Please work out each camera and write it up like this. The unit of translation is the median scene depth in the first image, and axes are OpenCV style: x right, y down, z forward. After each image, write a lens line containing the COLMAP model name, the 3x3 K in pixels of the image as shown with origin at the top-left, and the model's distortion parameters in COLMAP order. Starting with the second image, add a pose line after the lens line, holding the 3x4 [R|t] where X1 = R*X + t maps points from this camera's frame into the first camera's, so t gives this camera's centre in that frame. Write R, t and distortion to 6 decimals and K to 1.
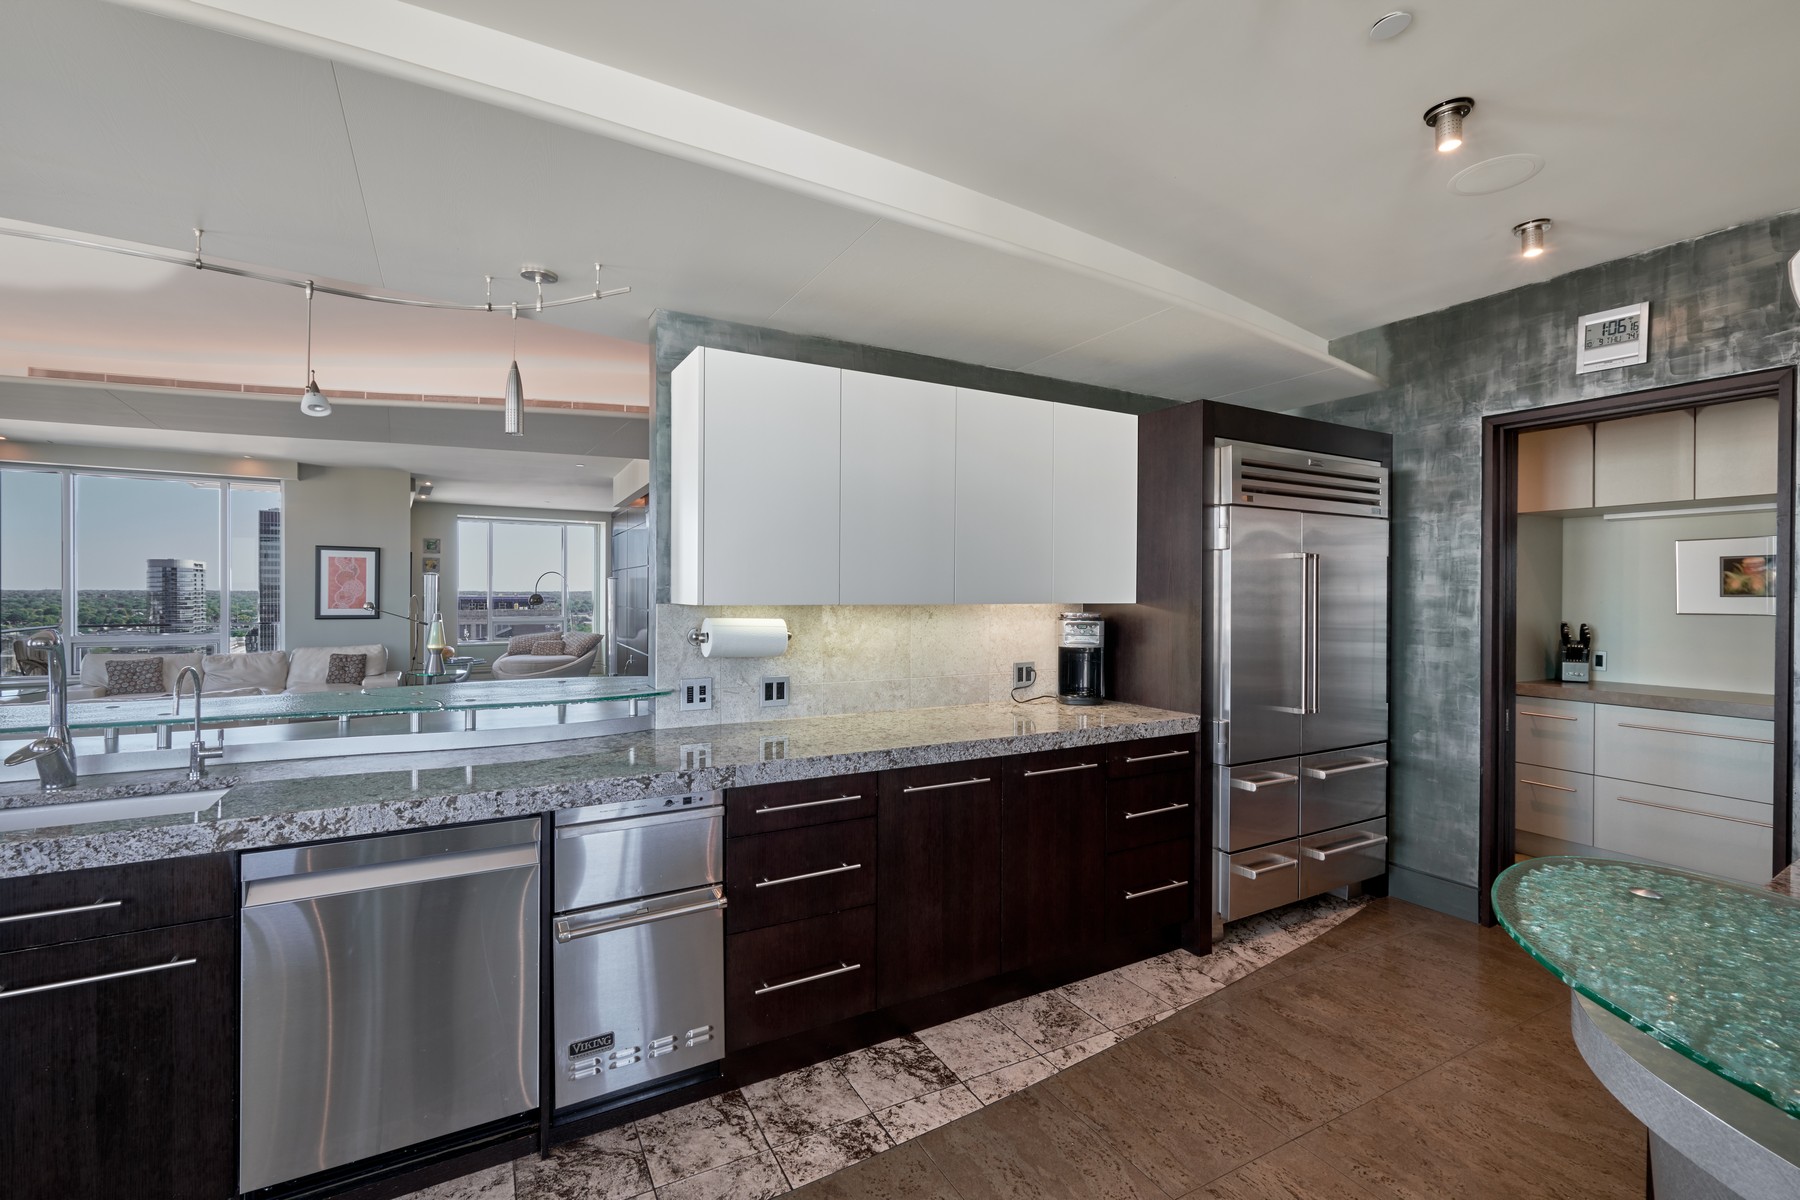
lens RADIAL K [[810.9, 0, 888.4], [0, 810.9, 598.5], [0, 0, 1]] dist [0.006473, 0.000824]
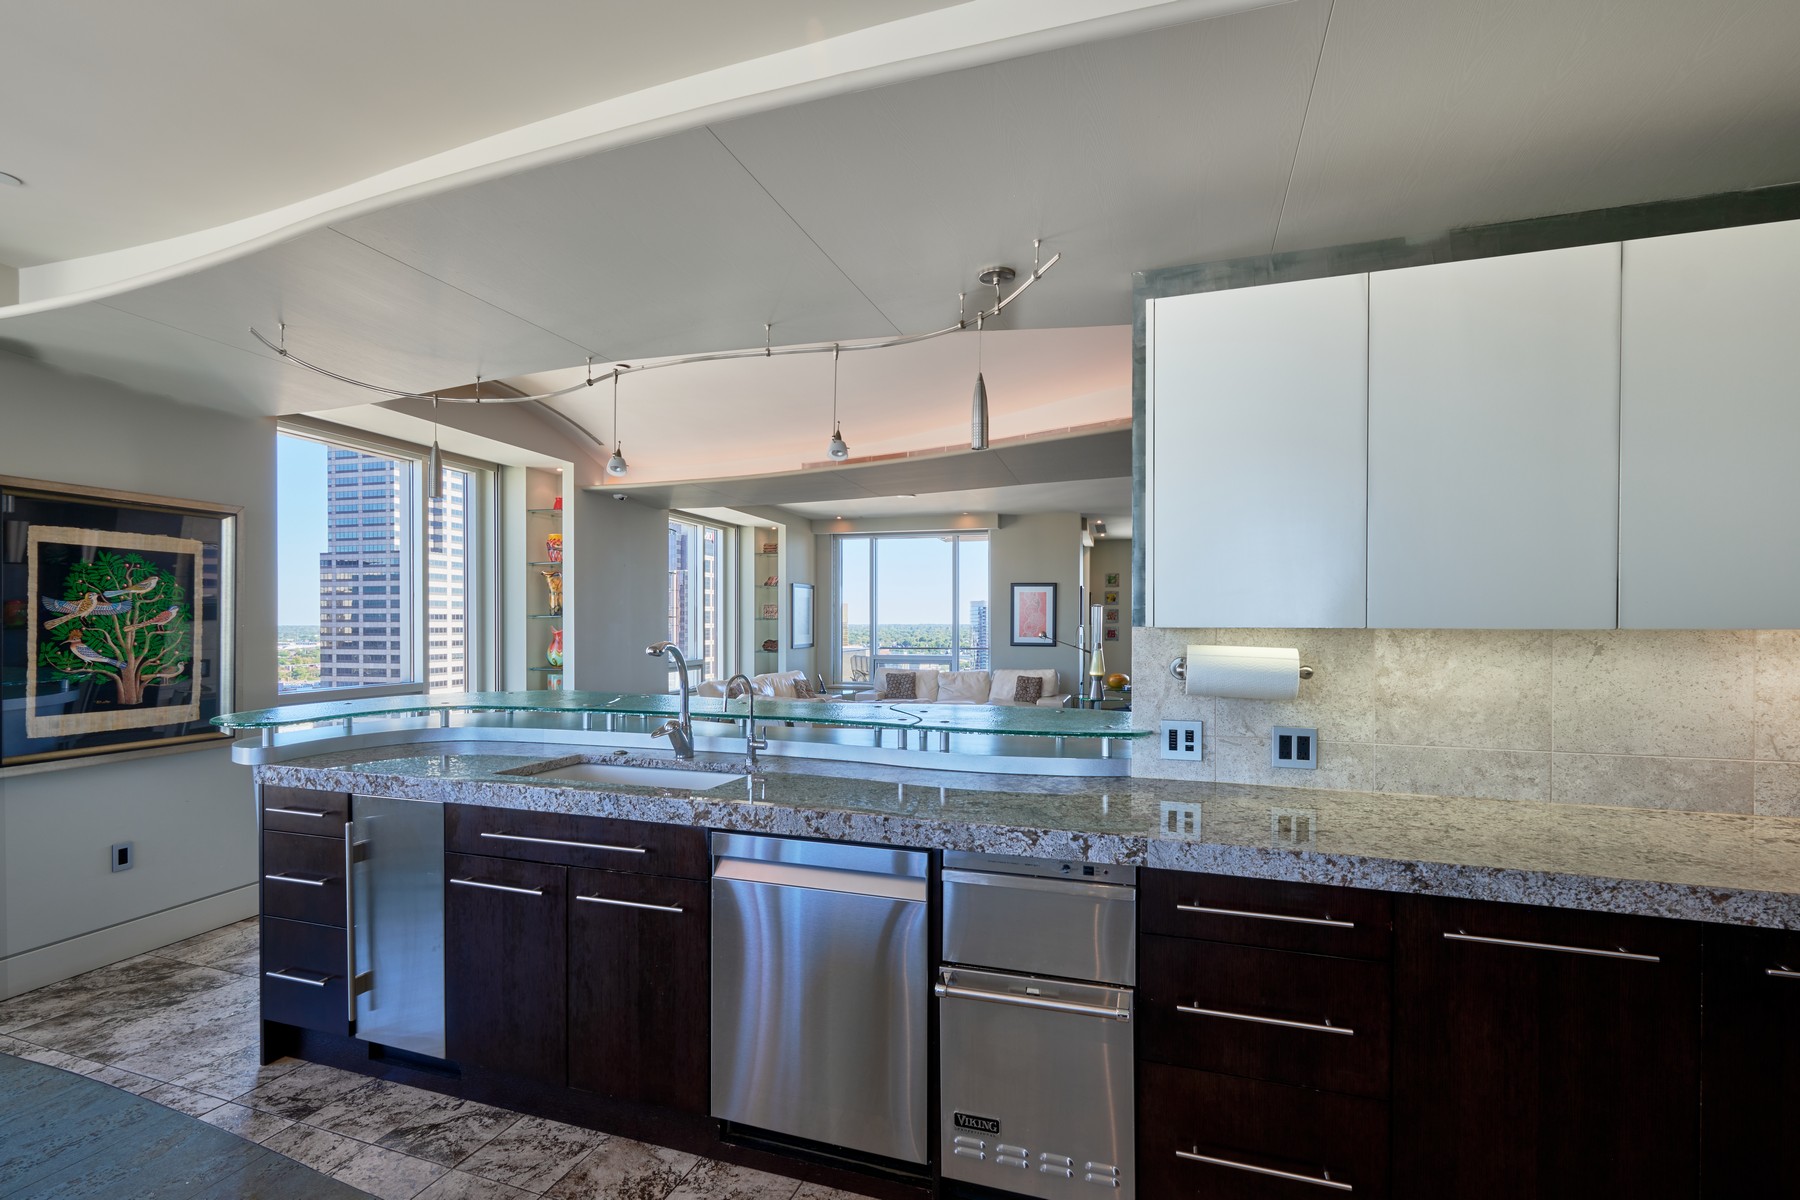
lens RADIAL K [[810.9, 0, 926.2], [0, 810.9, 632.0], [0, 0, 1]] dist [0.006473, 0.000824]
pose [[0.672499, 0.004882, -0.740082, 0.208562], [-0.006323, 0.999980, 0.000852, 0.013765], [0.740071, 0.004106, 0.672516, 0.308367]]
